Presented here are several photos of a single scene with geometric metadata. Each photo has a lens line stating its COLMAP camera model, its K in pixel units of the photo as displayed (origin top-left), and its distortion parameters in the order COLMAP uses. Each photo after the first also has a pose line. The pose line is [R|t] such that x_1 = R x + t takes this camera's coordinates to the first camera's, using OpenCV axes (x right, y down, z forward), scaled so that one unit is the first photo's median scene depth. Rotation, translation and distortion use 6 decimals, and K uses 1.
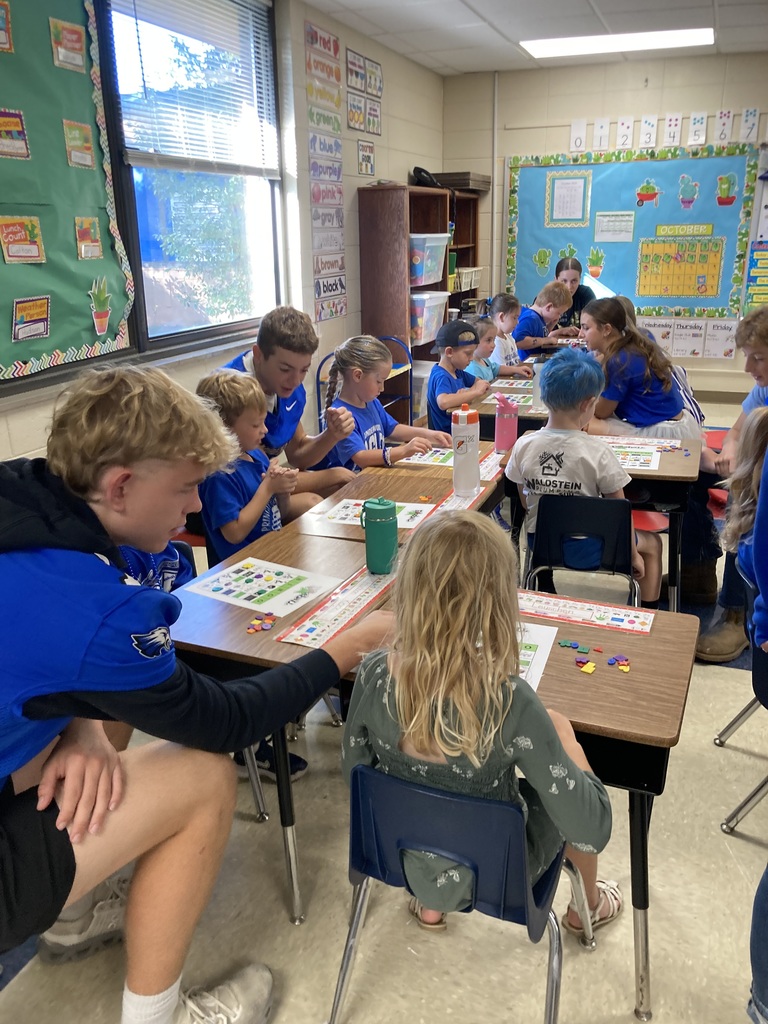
lens RADIAL K [[825.9, 0, 386.3], [0, 825.9, 516.7], [0, 0, 1]] dist [0.006076, 0.002182]
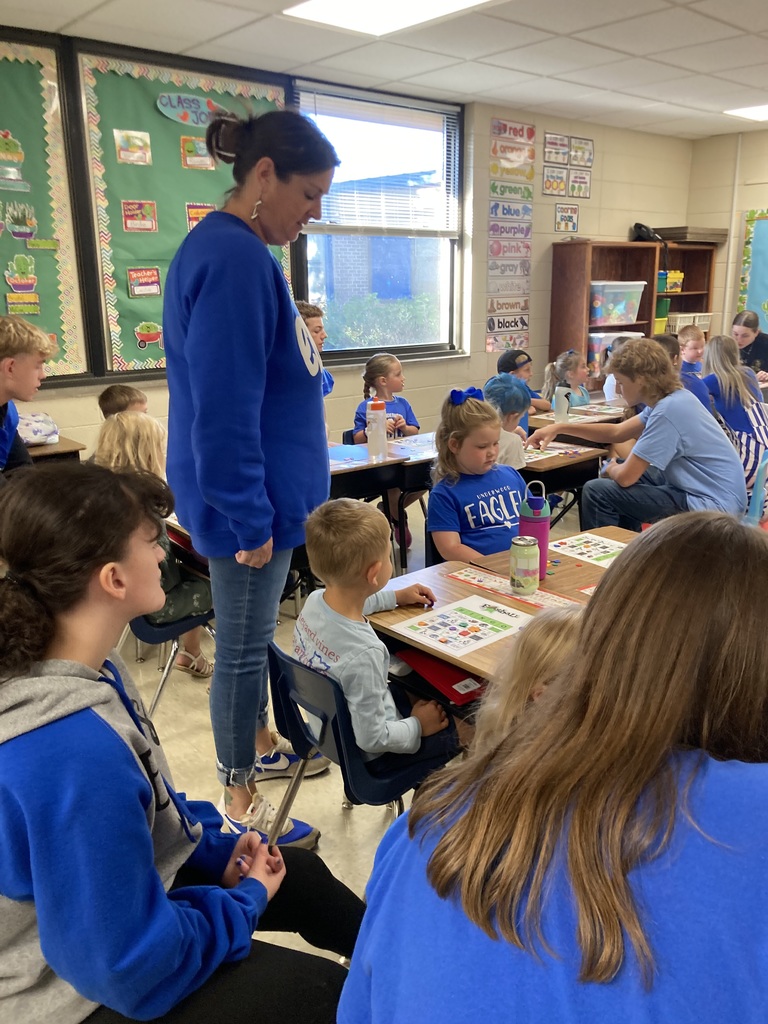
lens RADIAL K [[825.9, 0, 380.9], [0, 825.9, 508.8], [0, 0, 1]] dist [0.006076, 0.002182]
pose [[0.888619, 0.127754, -0.440495, 0.324045], [-0.155153, 0.987533, -0.026585, 0.049776], [0.431607, 0.091967, 0.897361, -0.139486]]
